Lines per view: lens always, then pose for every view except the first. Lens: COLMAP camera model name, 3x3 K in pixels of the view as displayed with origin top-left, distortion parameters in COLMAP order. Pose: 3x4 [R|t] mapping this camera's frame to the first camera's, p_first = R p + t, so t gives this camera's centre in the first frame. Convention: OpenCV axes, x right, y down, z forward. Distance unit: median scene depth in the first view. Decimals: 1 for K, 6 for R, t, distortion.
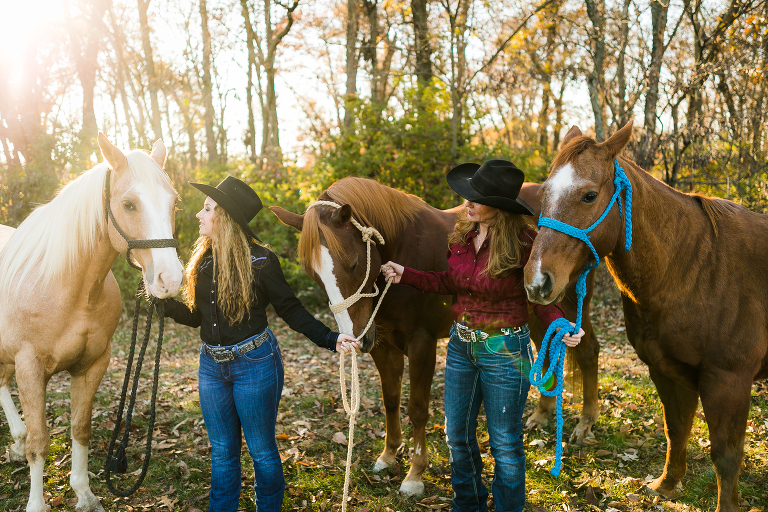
lens RADIAL K [[743.2, 0, 394.0], [0, 743.2, 268.3], [0, 0, 1]] dist [0.005060, 0.000000]
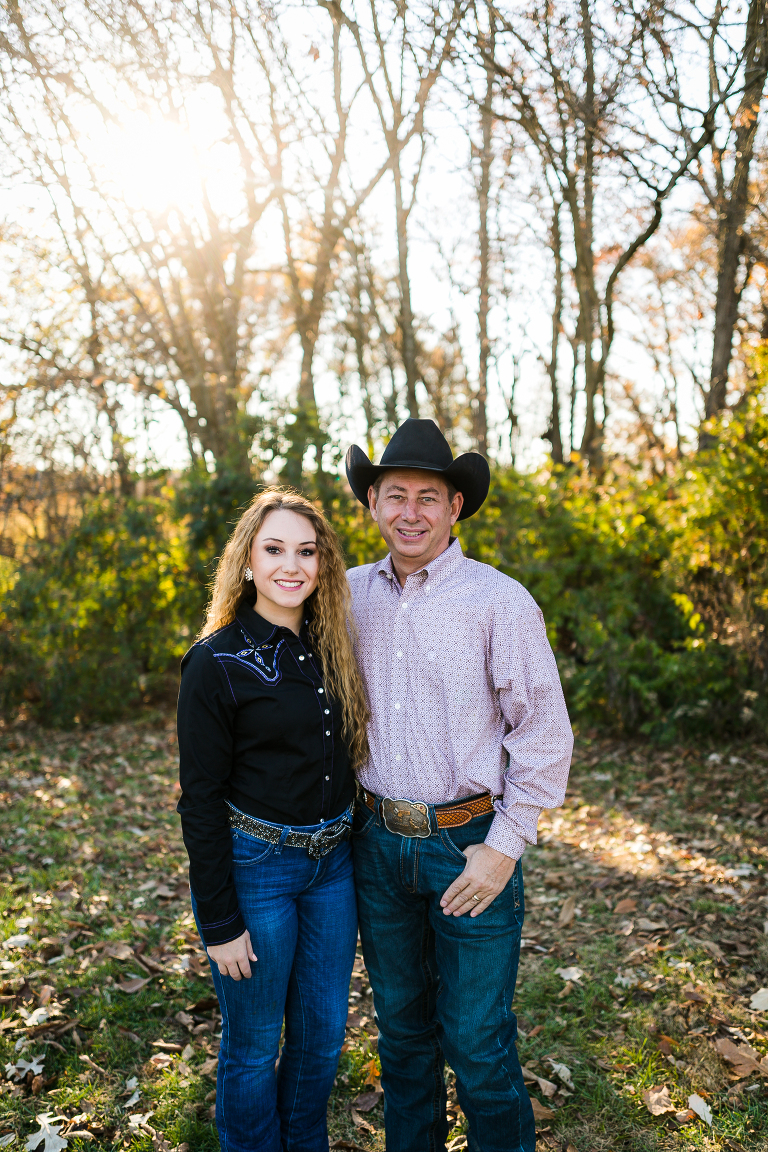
lens RADIAL K [[1114.8, 0, 389.7], [0, 1114.8, 588.7], [0, 0, 1]] dist [0.005060, 0.000000]
pose [[0.954695, 0.049887, -0.293376, -0.106758], [-0.063337, 0.997324, -0.036521, -0.010278], [0.290769, 0.053448, 0.955299, 0.220895]]
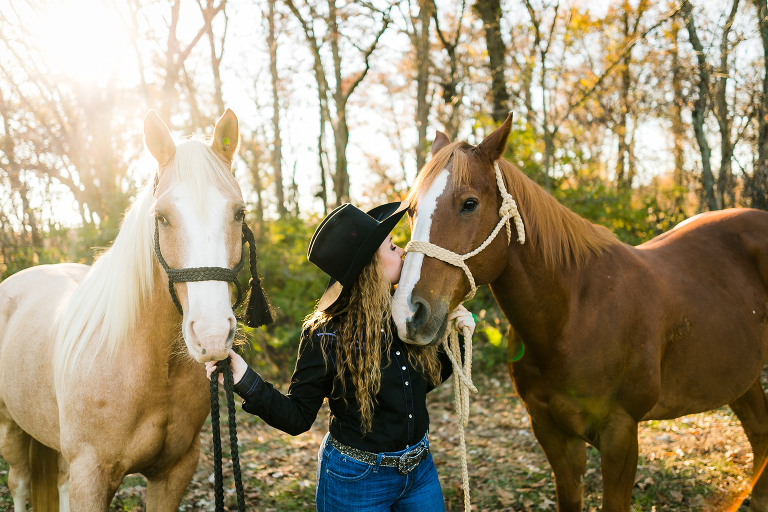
lens RADIAL K [[743.2, 0, 396.7], [0, 743.2, 263.0], [0, 0, 1]] dist [0.005060, 0.000000]
pose [[0.996617, -0.022656, -0.079006, -0.047346], [0.016243, 0.996591, -0.080883, -0.003339], [0.080569, 0.079326, 0.993587, 0.103789]]
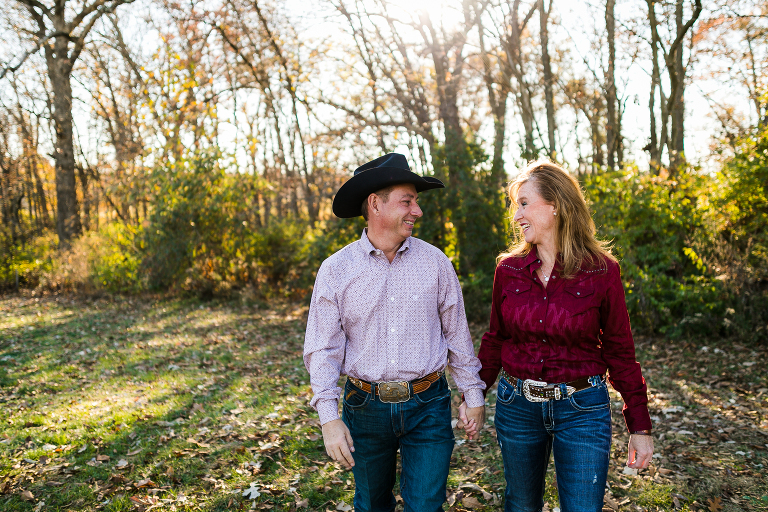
lens RADIAL K [[675.3, 0, 380.7], [0, 675.3, 251.8], [0, 0, 1]] dist [-0.002991, 0.038130]
pose [[0.836774, 0.053697, -0.544910, -0.001076], [-0.068289, 0.997644, -0.006556, -0.015621], [0.543274, 0.042697, 0.838469, 0.183090]]
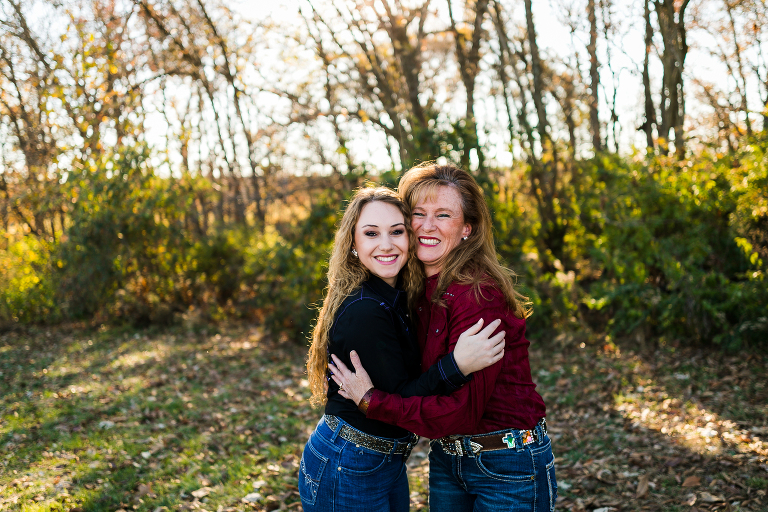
lens RADIAL K [[743.2, 0, 376.5], [0, 743.2, 254.0], [0, 0, 1]] dist [0.005060, 0.000000]
pose [[0.870021, 0.012815, -0.492849, -0.093336], [-0.022656, 0.999645, -0.014001, -0.016560], [0.492495, 0.023347, 0.870002, 0.258430]]
